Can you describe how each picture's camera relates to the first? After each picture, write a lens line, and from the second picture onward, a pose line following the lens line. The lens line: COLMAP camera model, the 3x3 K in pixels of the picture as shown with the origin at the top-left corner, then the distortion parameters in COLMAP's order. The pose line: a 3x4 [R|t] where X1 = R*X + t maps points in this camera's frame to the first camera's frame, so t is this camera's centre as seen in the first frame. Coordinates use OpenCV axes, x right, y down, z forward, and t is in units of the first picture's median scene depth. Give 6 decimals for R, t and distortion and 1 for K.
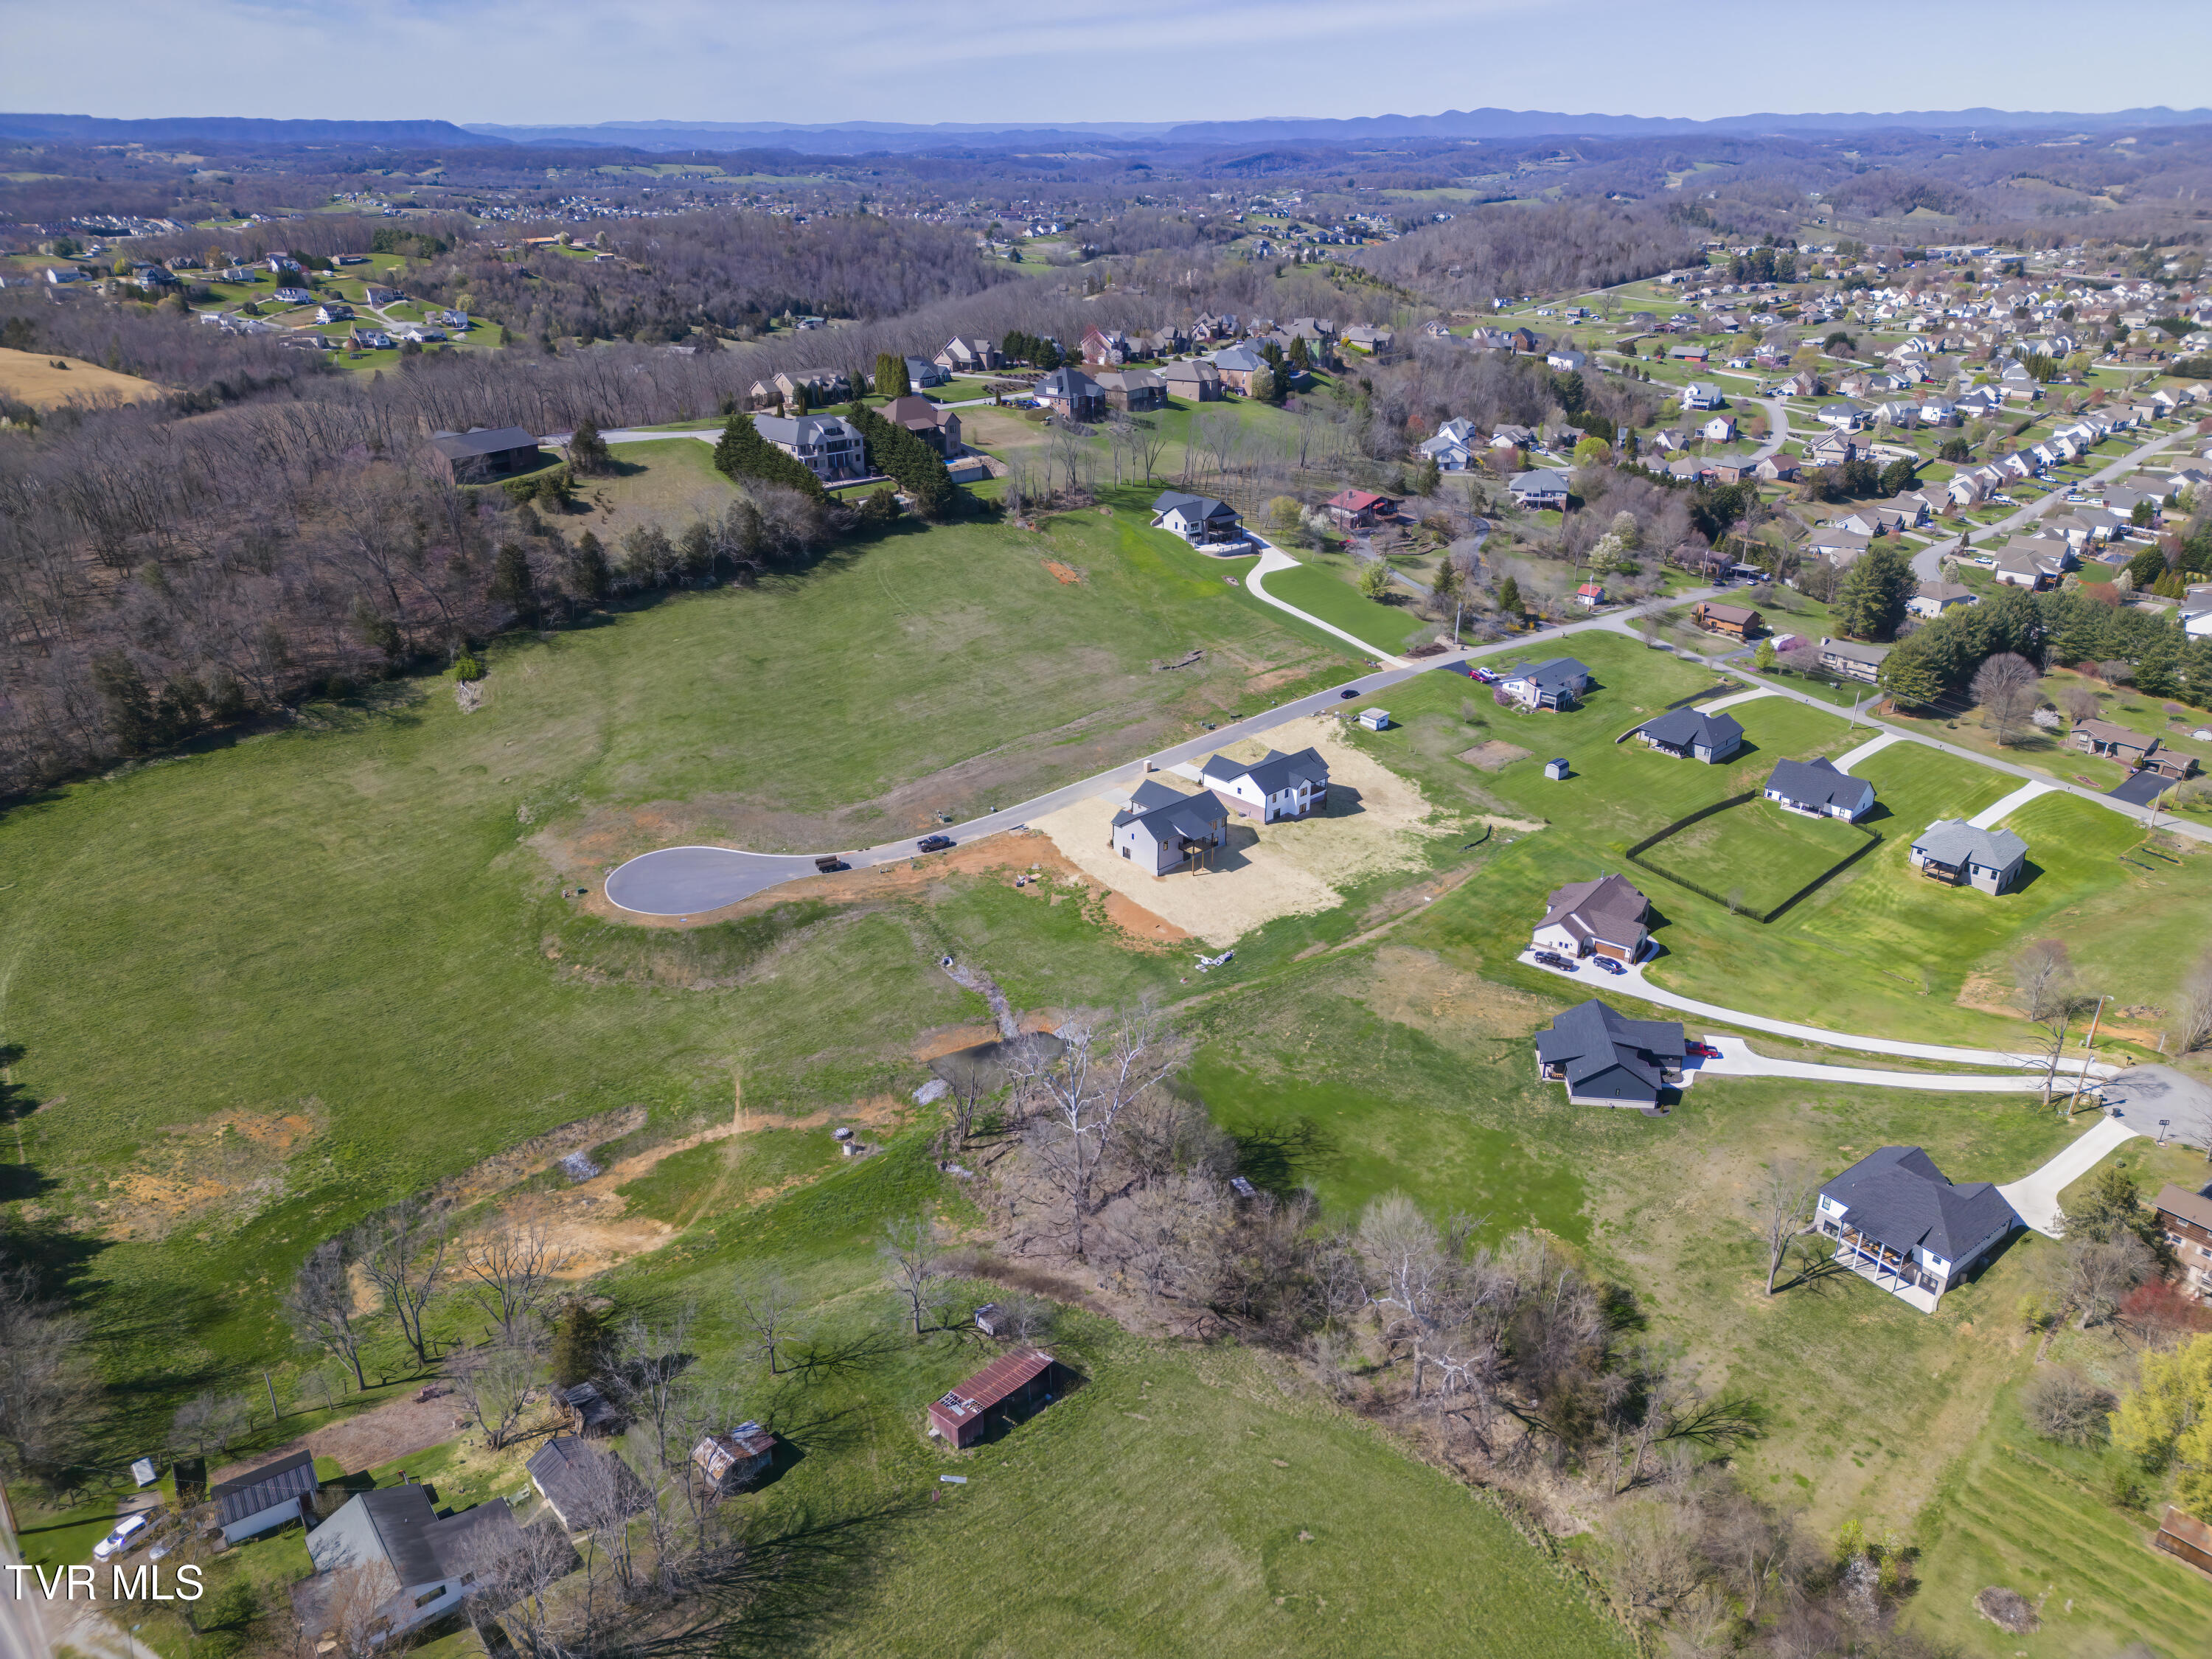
lens RADIAL K [[1516.3, 0, 1106.0], [0, 1516.3, 829.5], [0, 0, 1]] dist [0.088692, -0.085540]
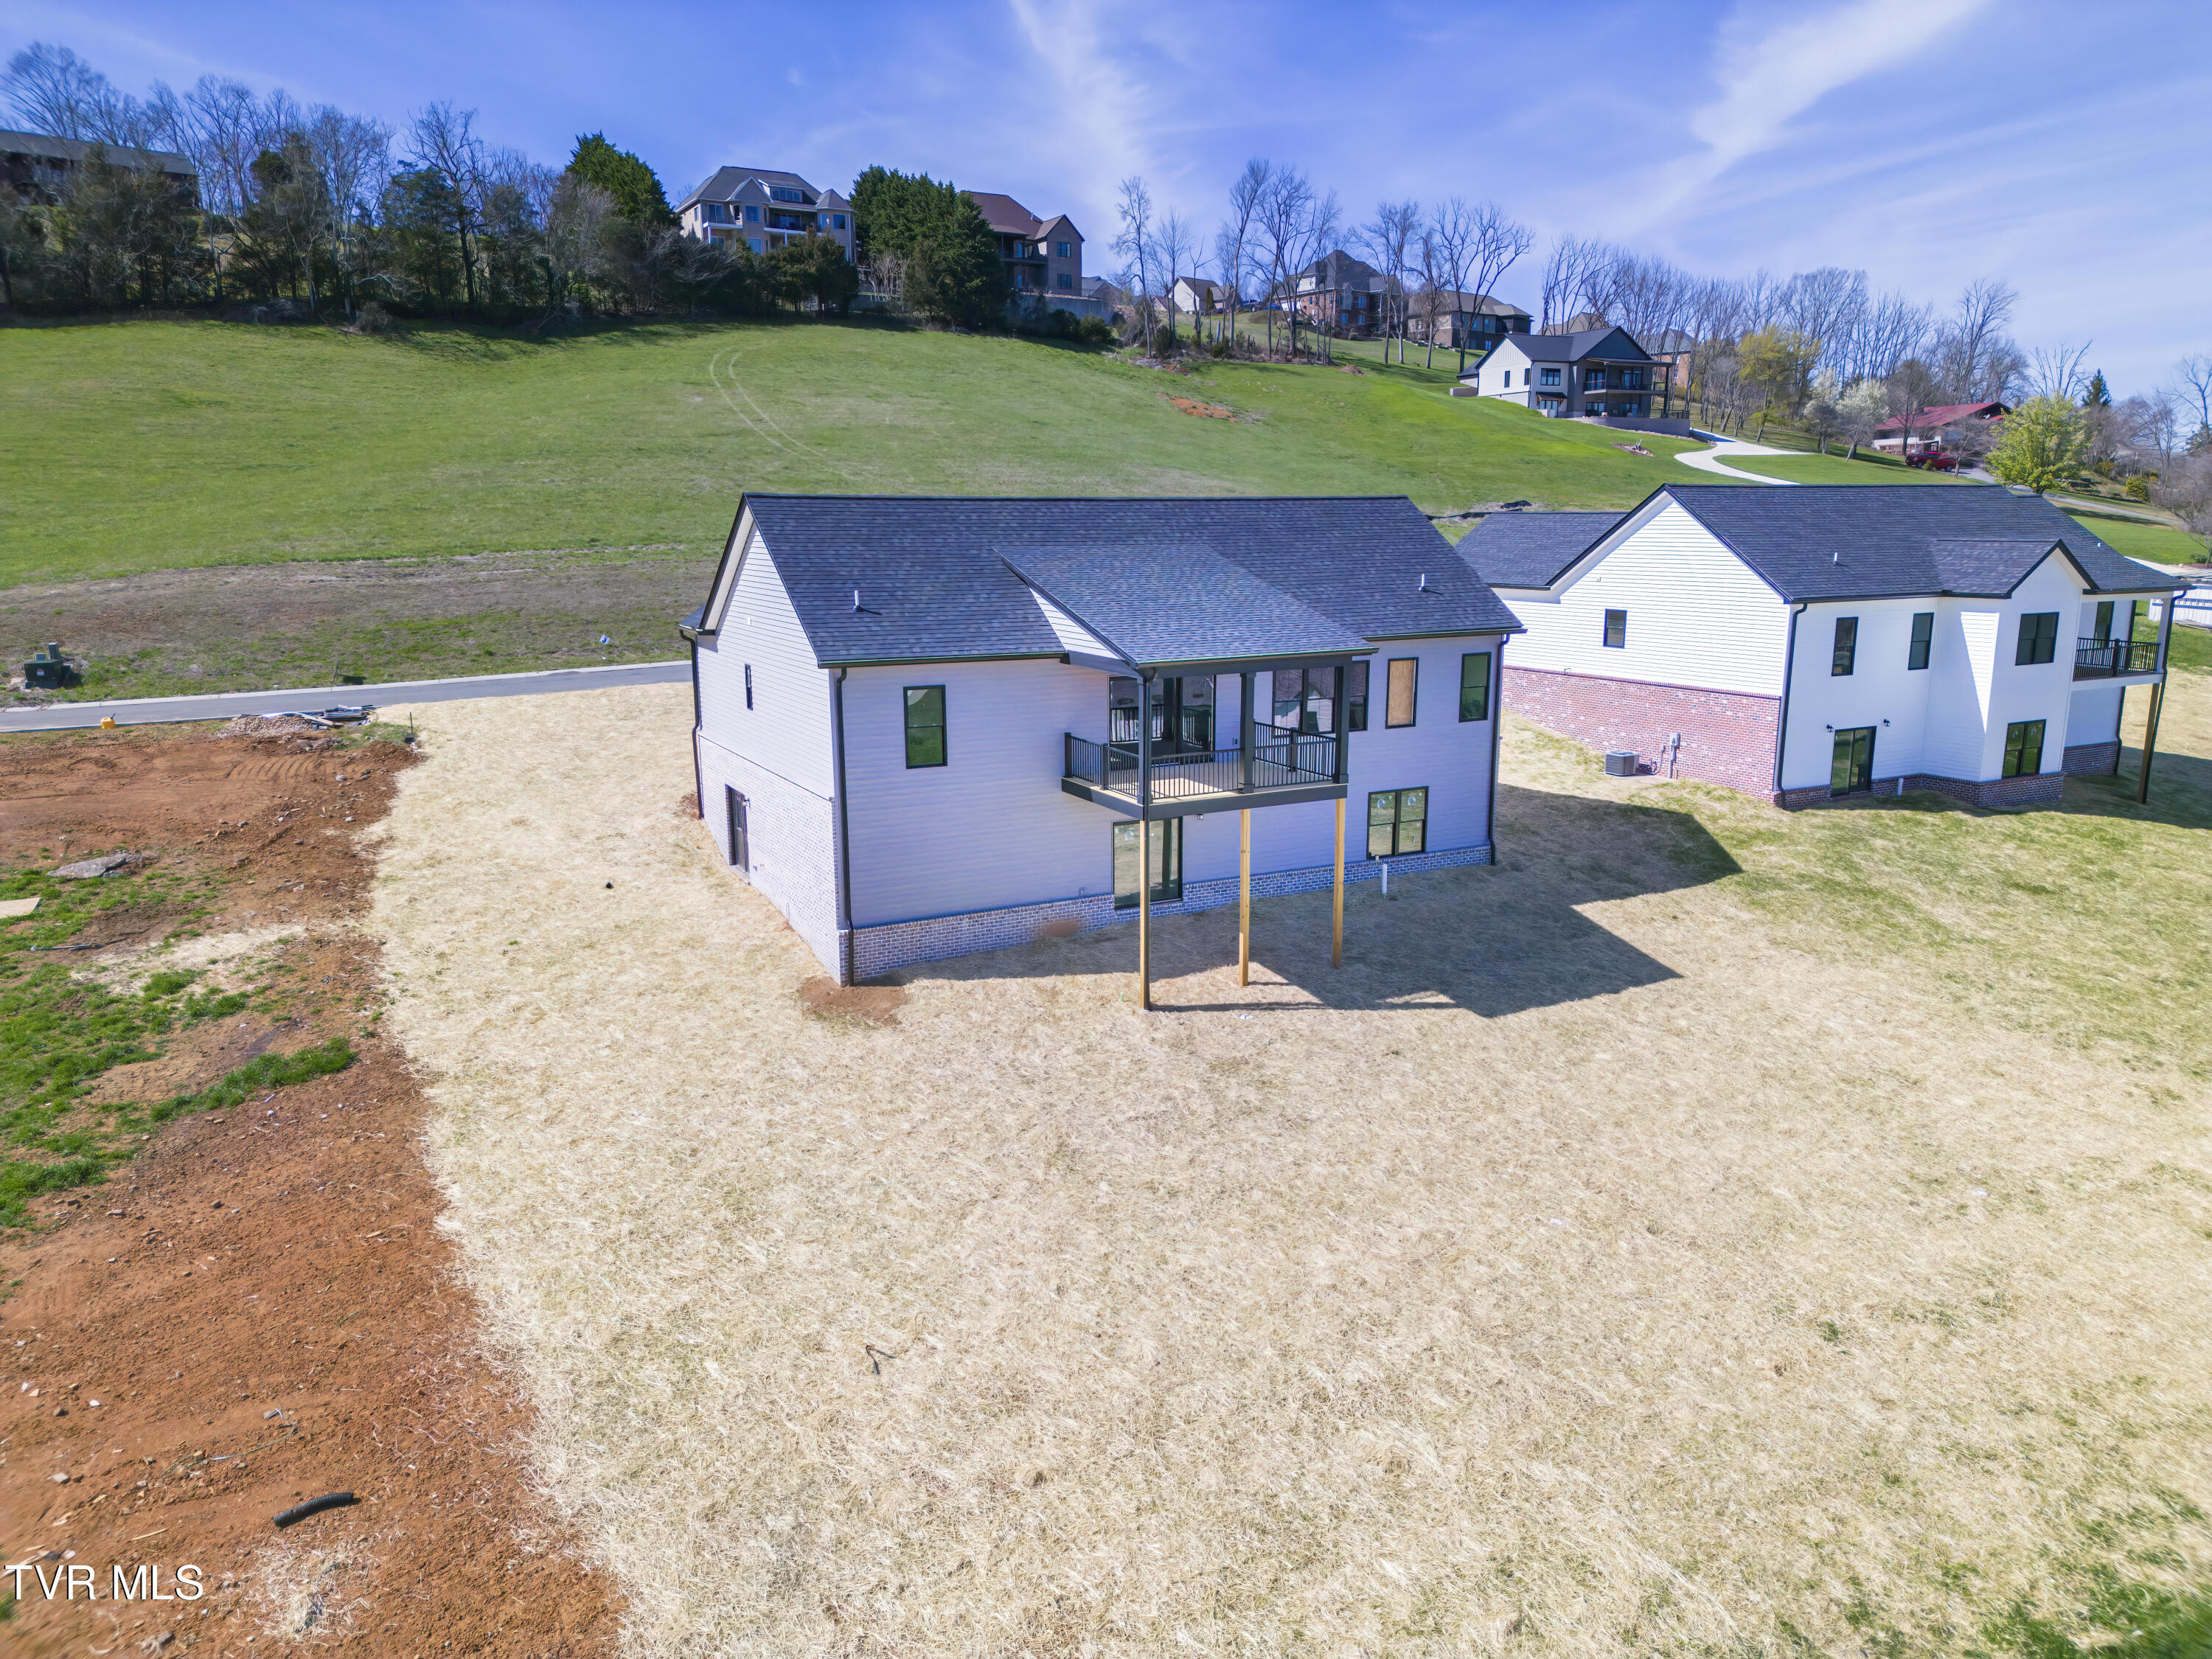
lens RADIAL K [[1536.0, 0, 1106.0], [0, 1536.0, 829.5], [0, 0, 1]] dist [0.065022, -0.045870]
pose [[0.965065, 0.053466, -0.256499, 0.084031], [-0.108658, 0.972477, -0.206110, 0.041751], [0.238420, 0.226780, 0.944313, 0.880192]]
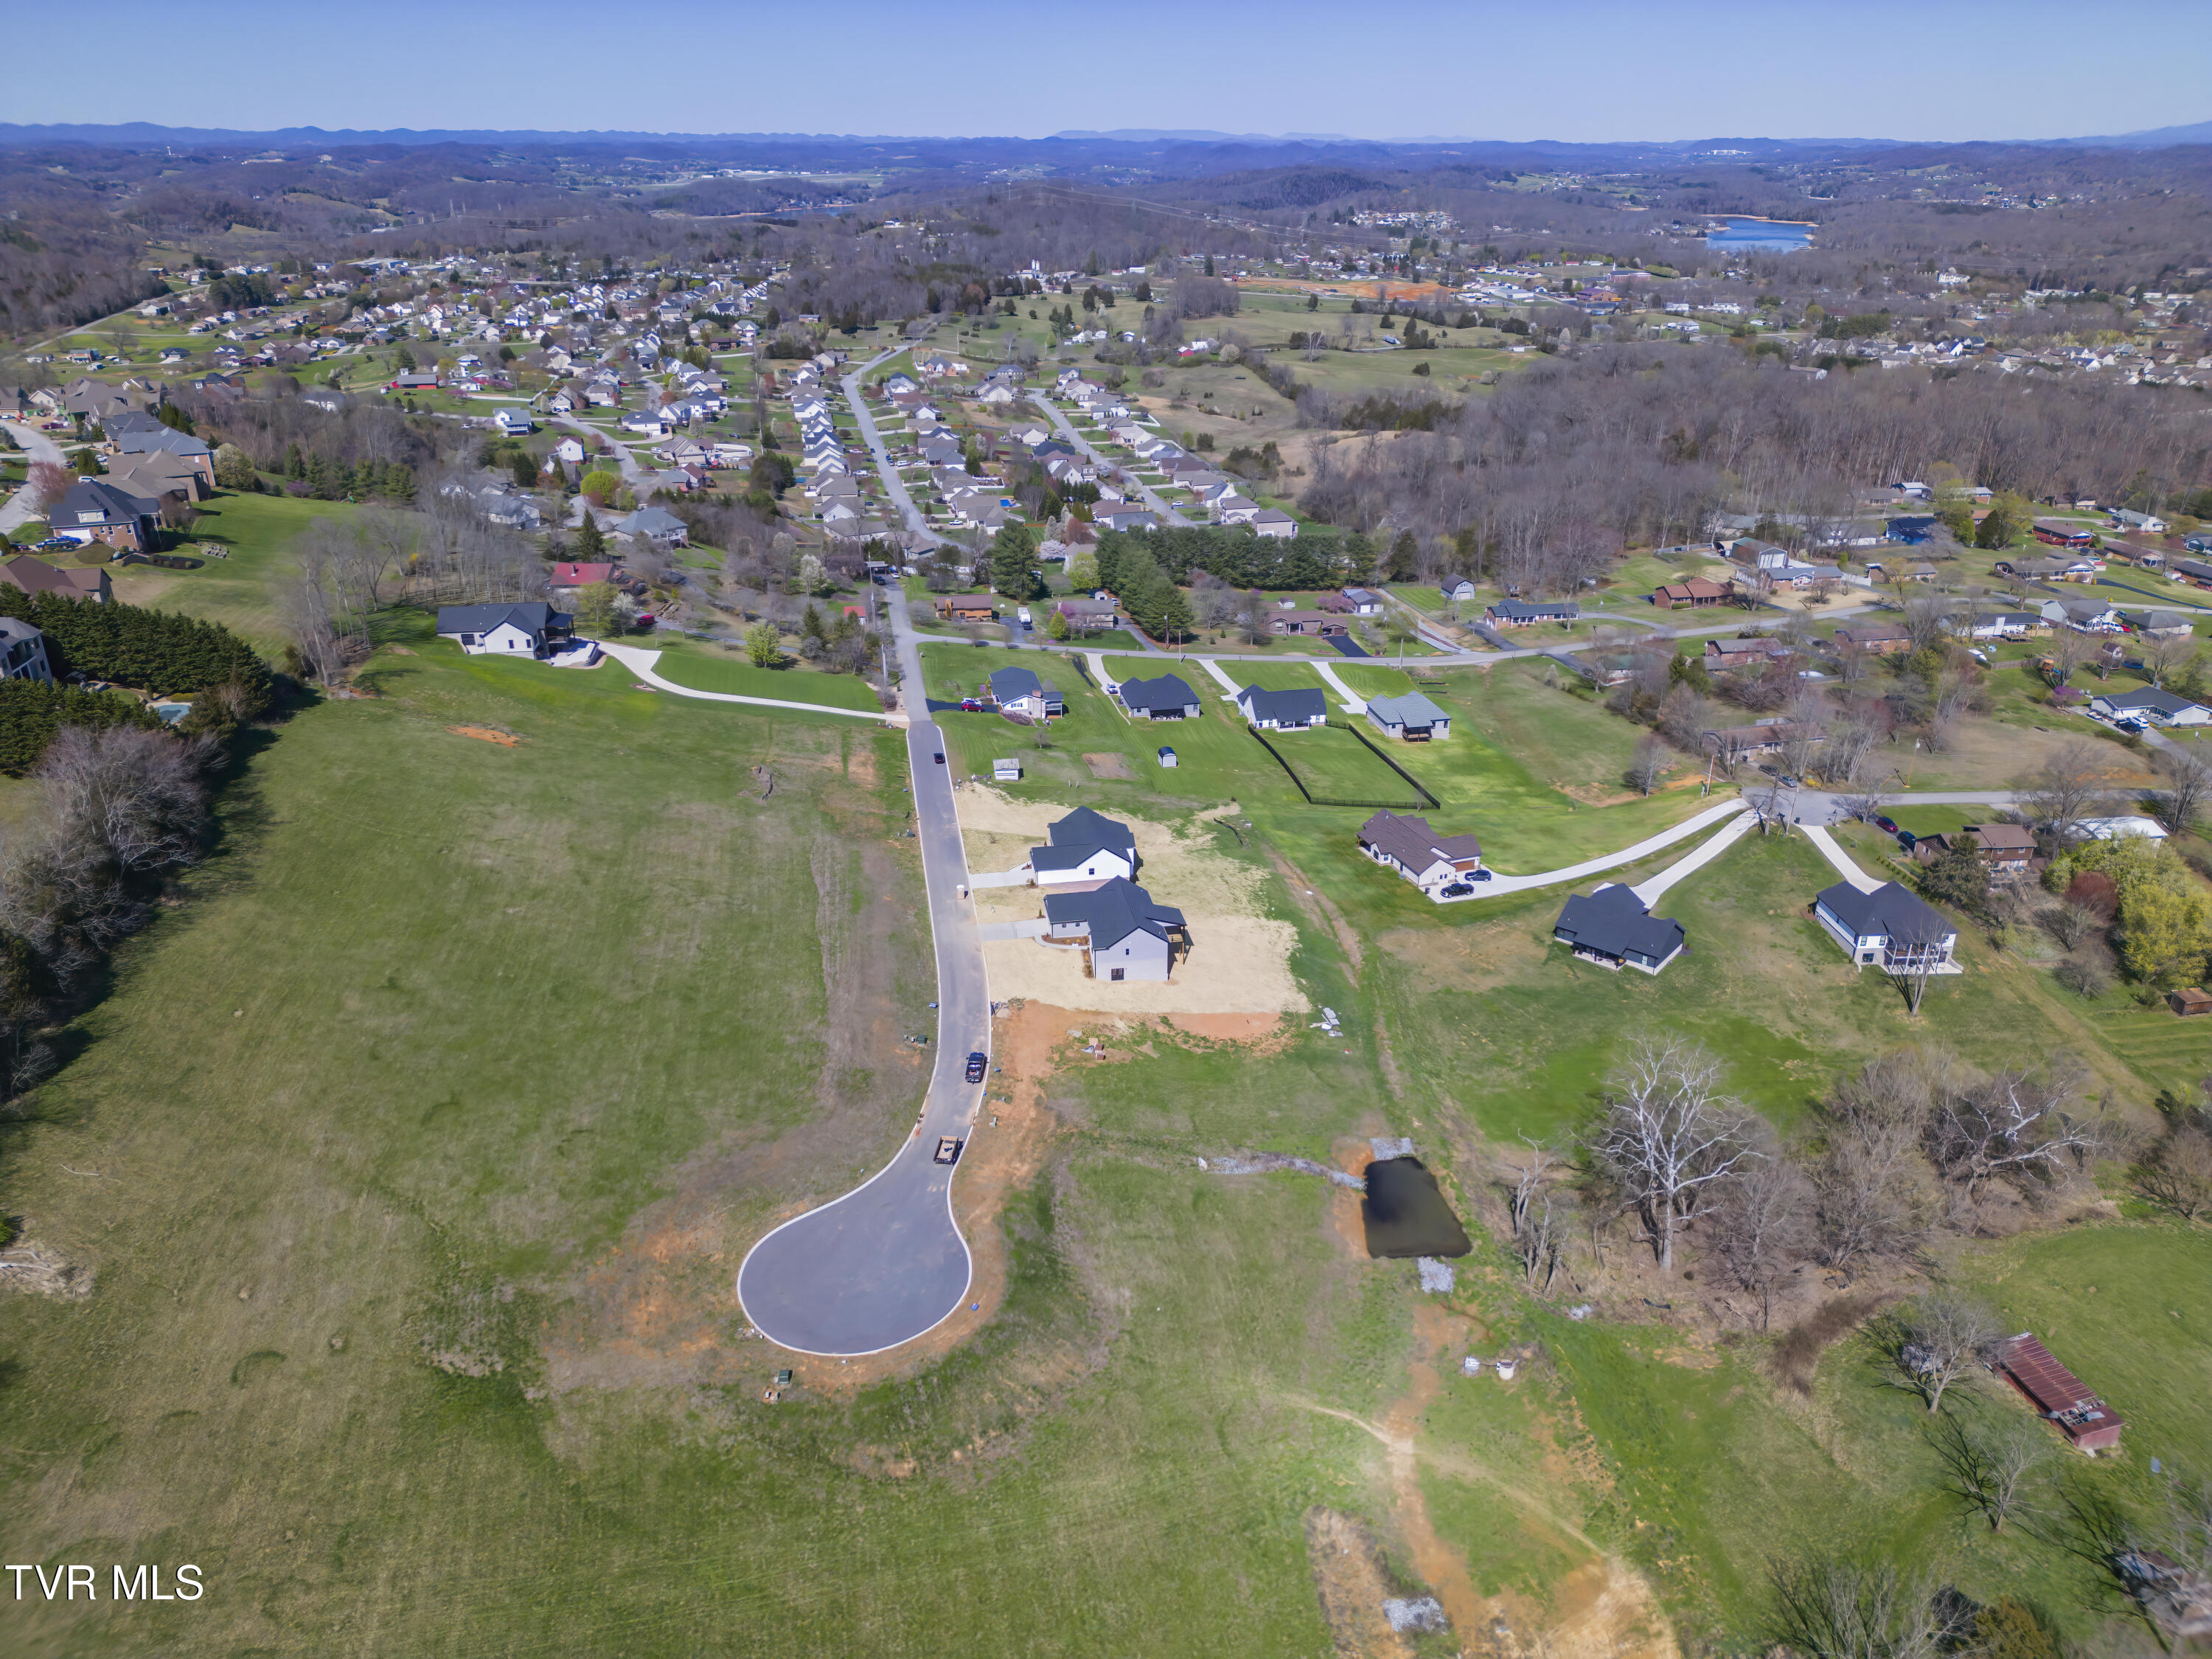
lens RADIAL K [[1536.0, 0, 1106.0], [0, 1536.0, 829.5], [0, 0, 1]] dist [0.065022, -0.045870]
pose [[0.552796, -0.334871, 0.763071, -0.625208], [0.343823, 0.925783, 0.157199, -0.199694], [-0.759080, 0.175462, 0.626906, 0.447808]]
